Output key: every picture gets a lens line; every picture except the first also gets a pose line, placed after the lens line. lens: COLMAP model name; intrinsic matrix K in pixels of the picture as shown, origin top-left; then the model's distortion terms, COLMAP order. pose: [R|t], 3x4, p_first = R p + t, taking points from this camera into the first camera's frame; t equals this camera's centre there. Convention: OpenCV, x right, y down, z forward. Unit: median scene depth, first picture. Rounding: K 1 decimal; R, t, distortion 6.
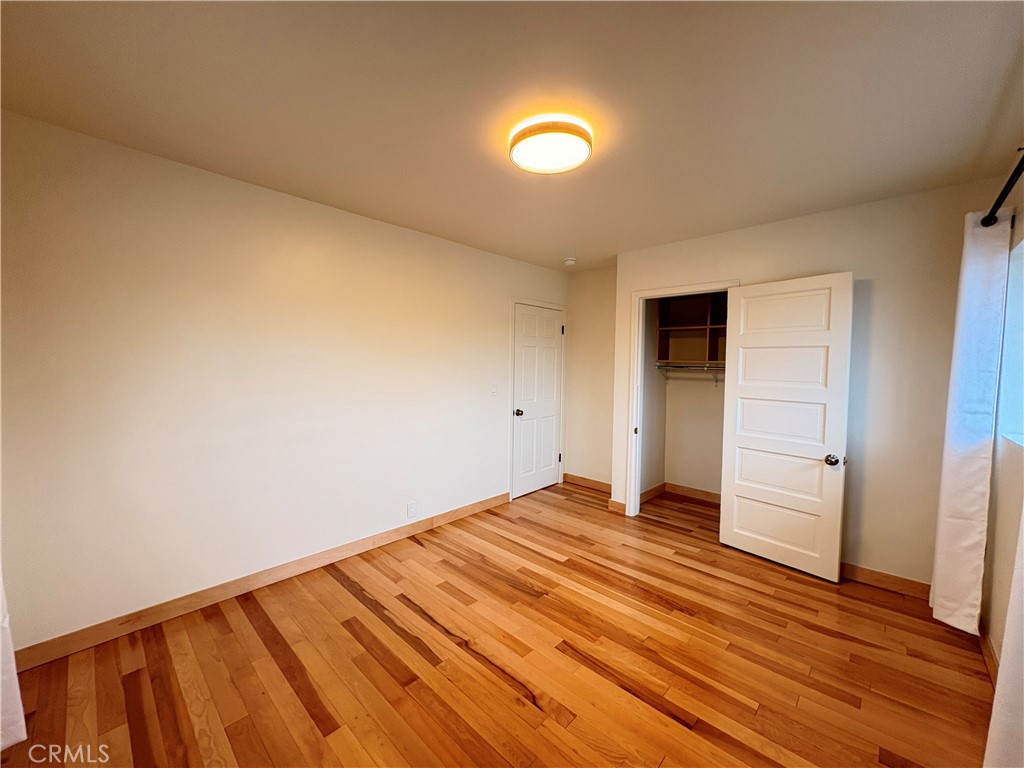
lens RADIAL K [[406.0, 0, 513.5], [0, 406.0, 384.3], [0, 0, 1]] dist [0.002630, 0.000339]
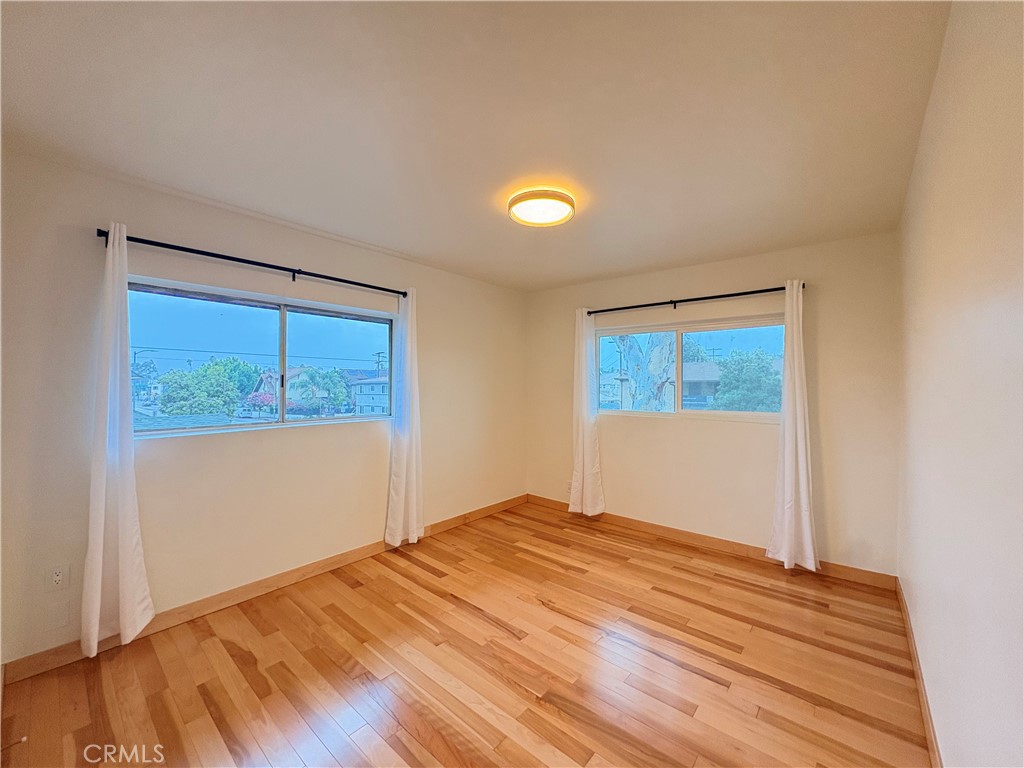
lens RADIAL K [[406.0, 0, 513.5], [0, 406.0, 384.3], [0, 0, 1]] dist [0.002630, 0.000339]
pose [[-0.998839, -0.017141, -0.045015, 0.206462], [-0.018845, 0.999111, 0.037709, -0.085239], [0.044329, 0.038514, -0.998274, 2.092894]]
